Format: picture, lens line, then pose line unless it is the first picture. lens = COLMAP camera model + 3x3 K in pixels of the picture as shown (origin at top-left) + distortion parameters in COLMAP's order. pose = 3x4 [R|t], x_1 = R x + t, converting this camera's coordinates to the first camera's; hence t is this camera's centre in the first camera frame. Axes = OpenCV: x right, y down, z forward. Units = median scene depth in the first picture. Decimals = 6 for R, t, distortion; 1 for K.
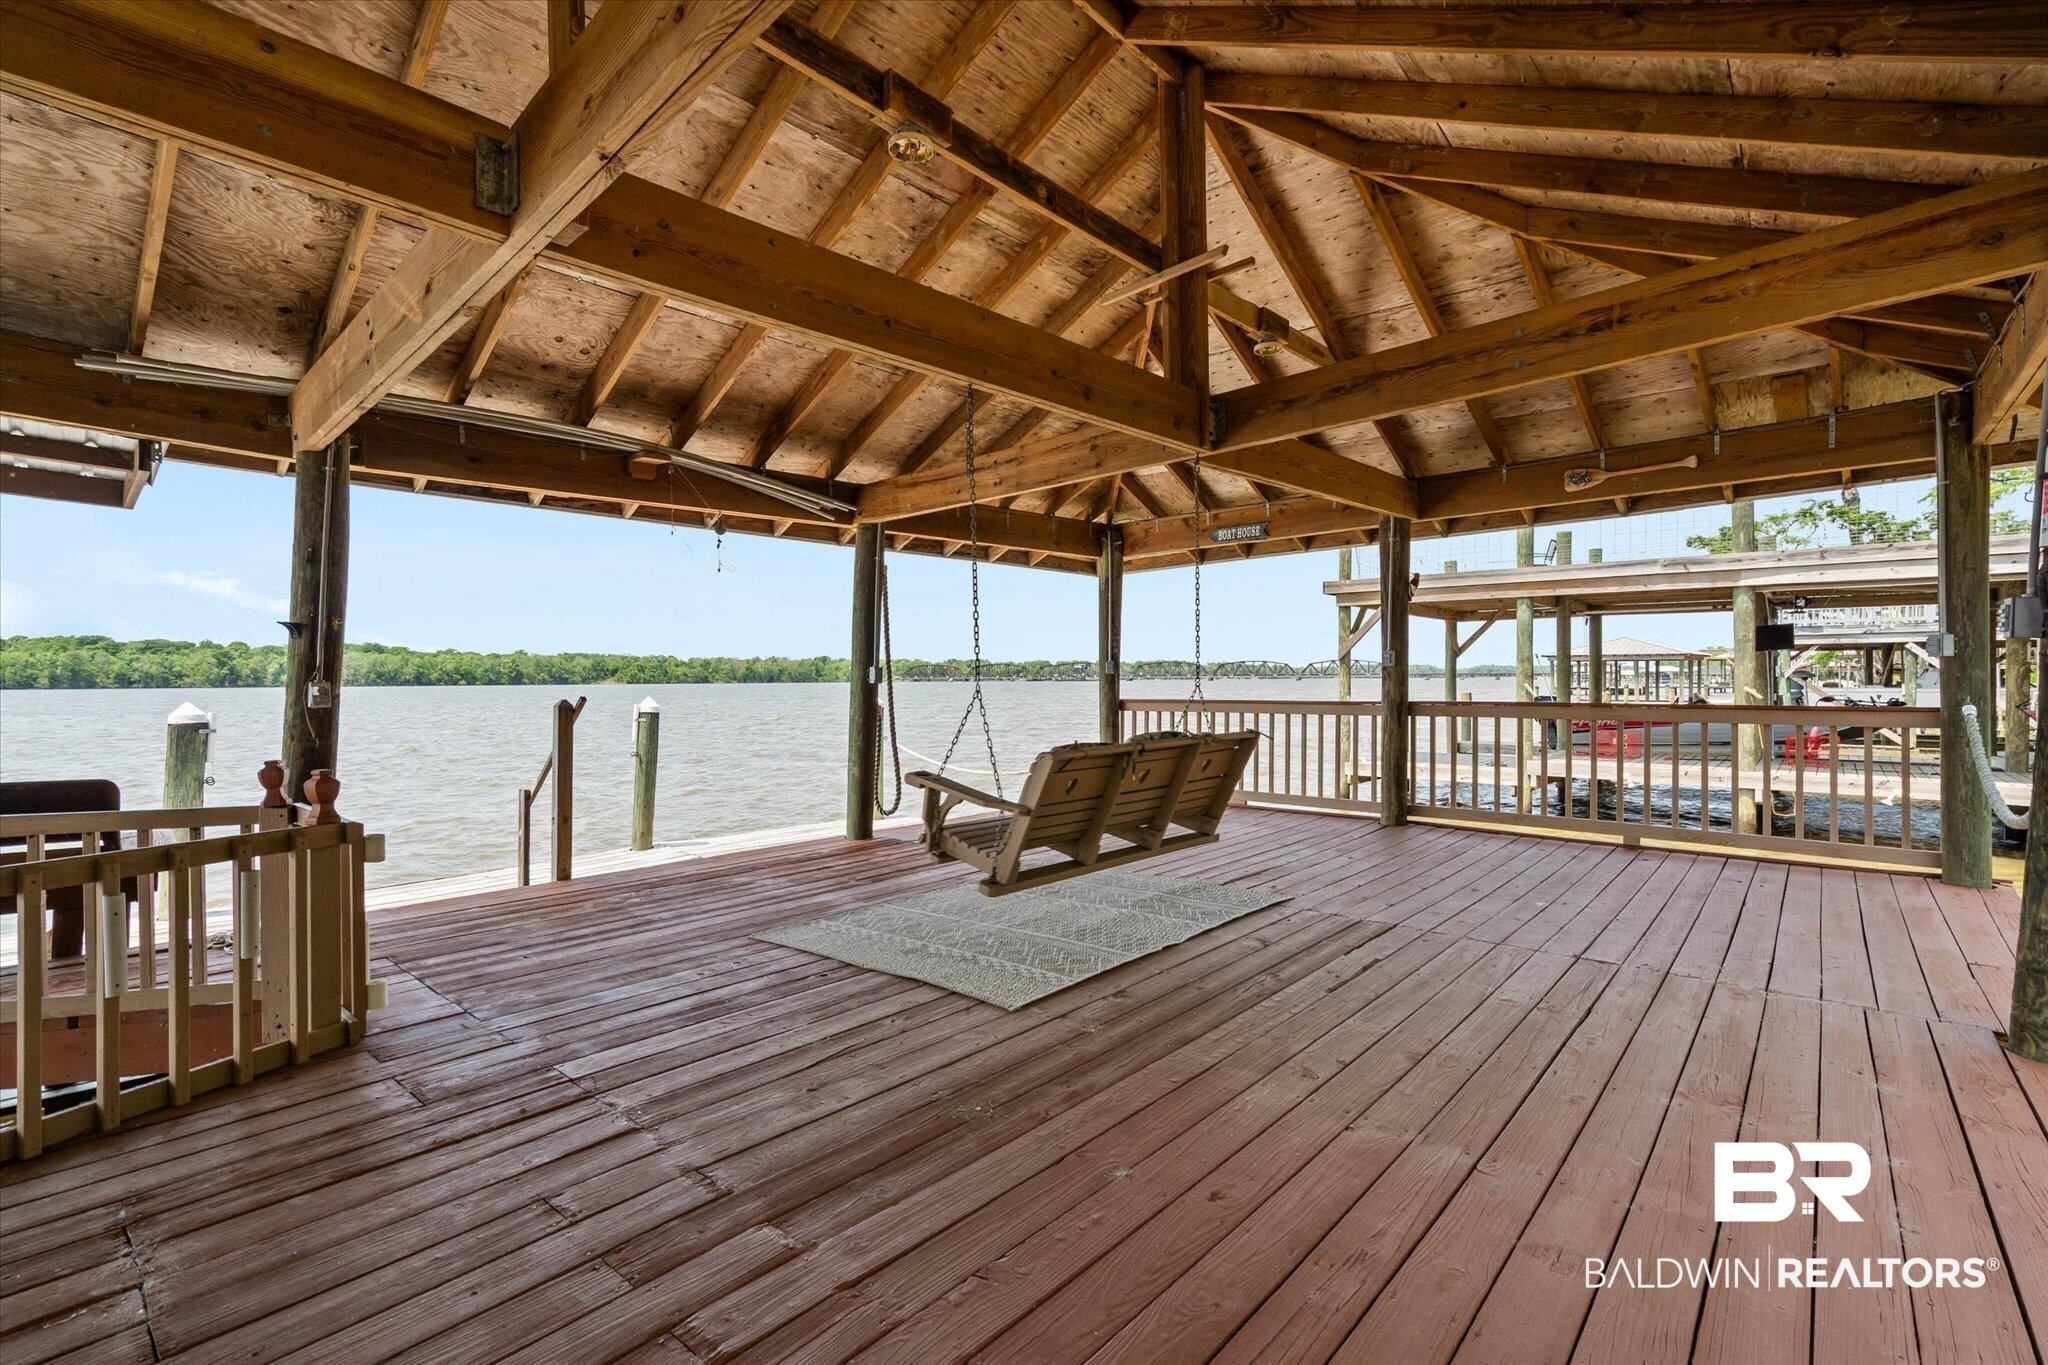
lens RADIAL K [[941.6, 0, 1071.2], [0, 941.6, 685.5], [0, 0, 1]] dist [0.000003, 0.000052]
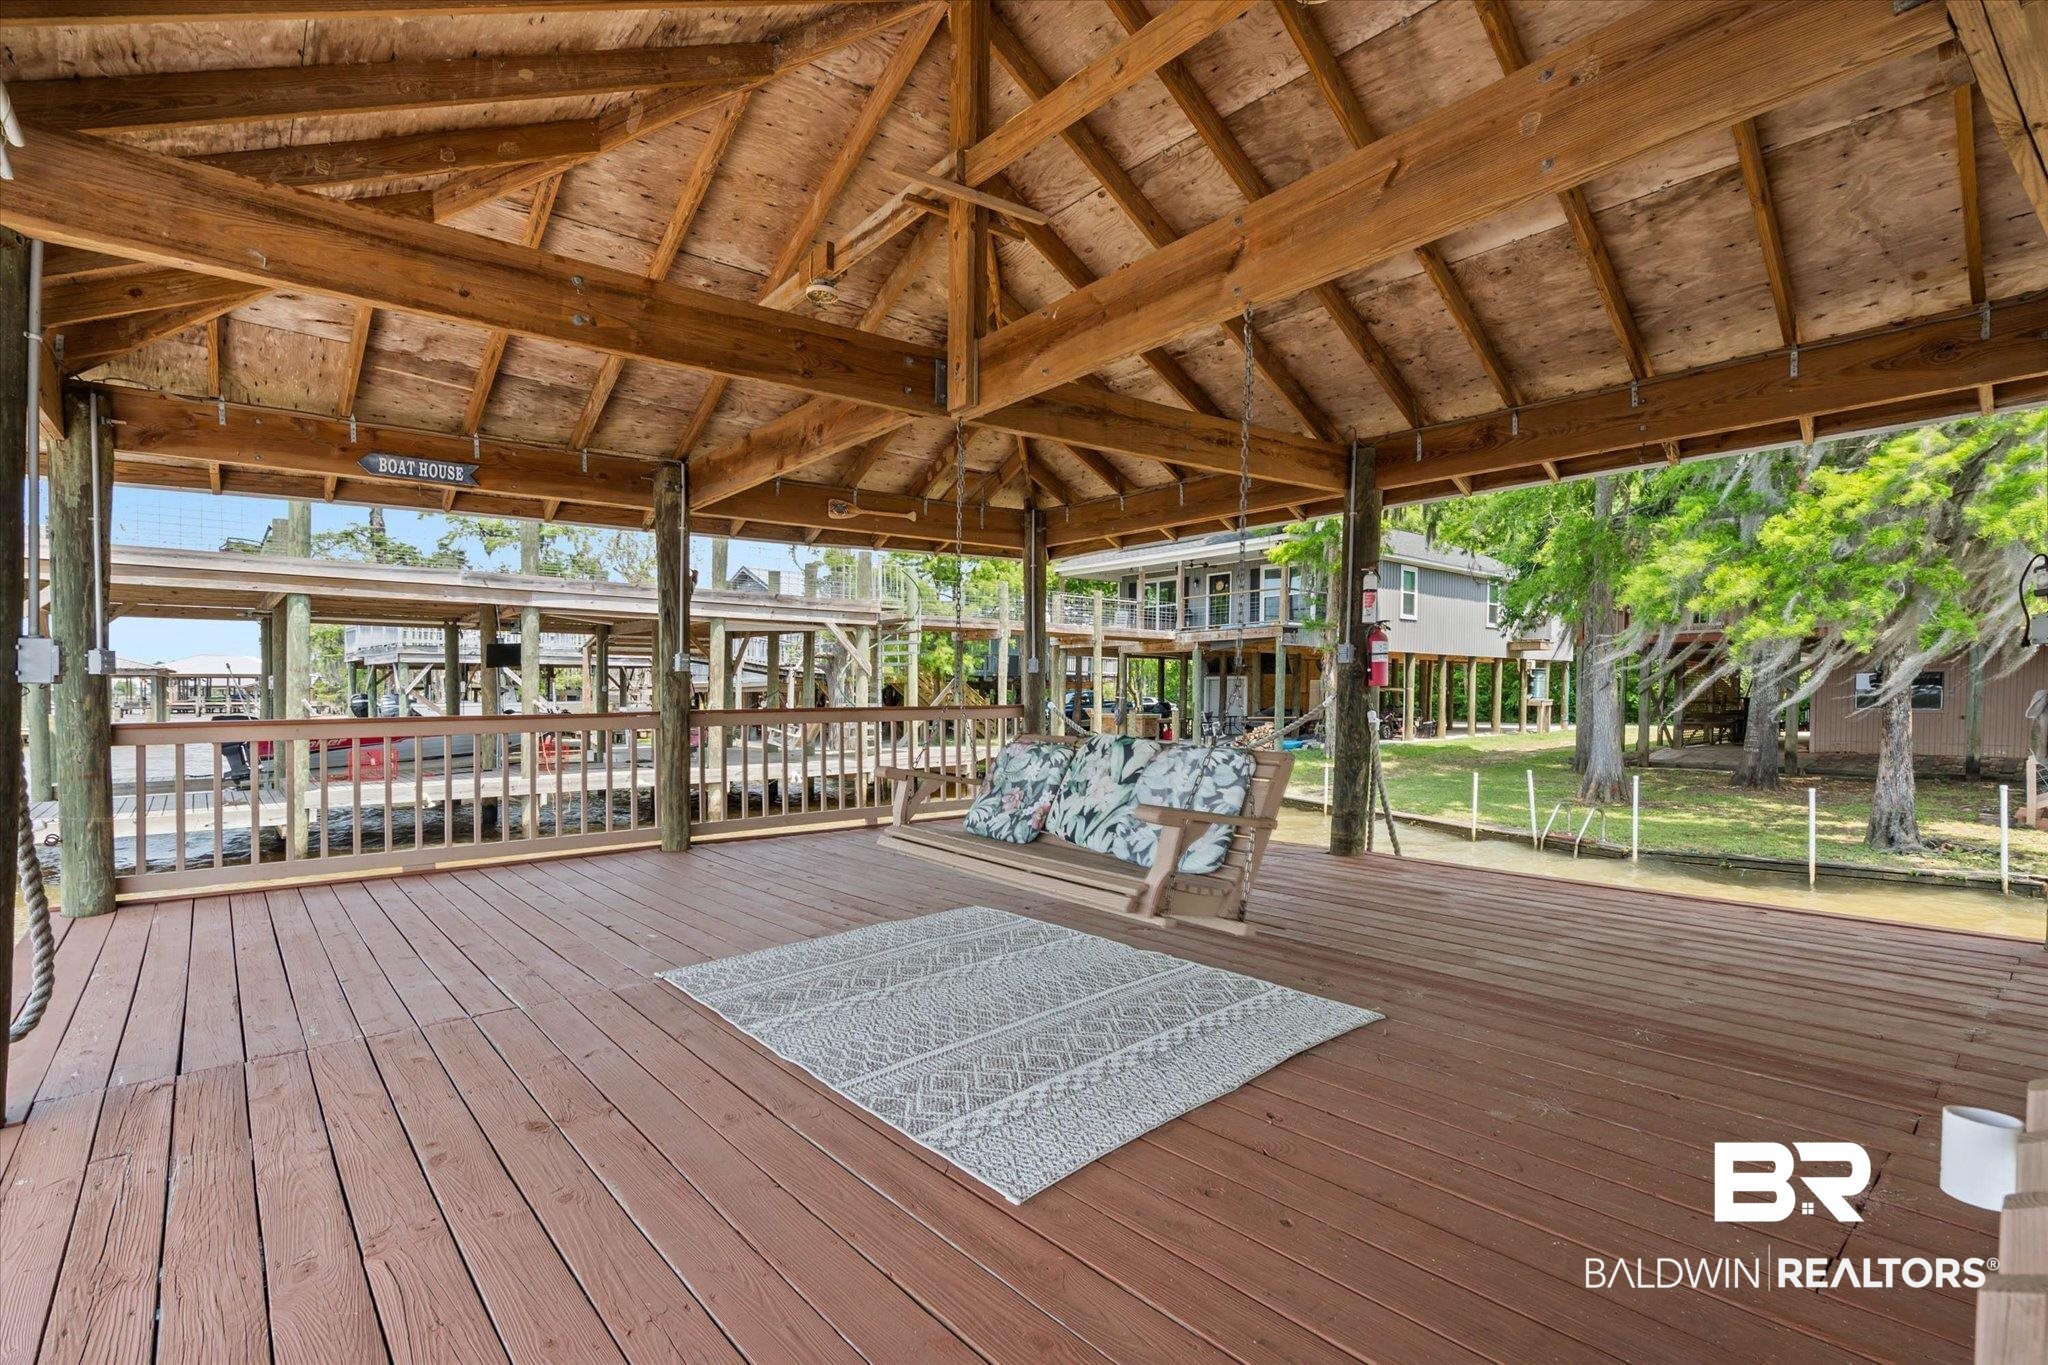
lens RADIAL K [[928.4, 0, 1027.7], [0, 928.4, 673.5], [0, 0, 1]] dist [-0.002141, -0.000057]
pose [[0.167639, 0.021621, 0.985611, -0.528485], [0.012207, 0.999637, -0.024005, 0.008673], [-0.985773, 0.016056, 0.167314, 0.599388]]
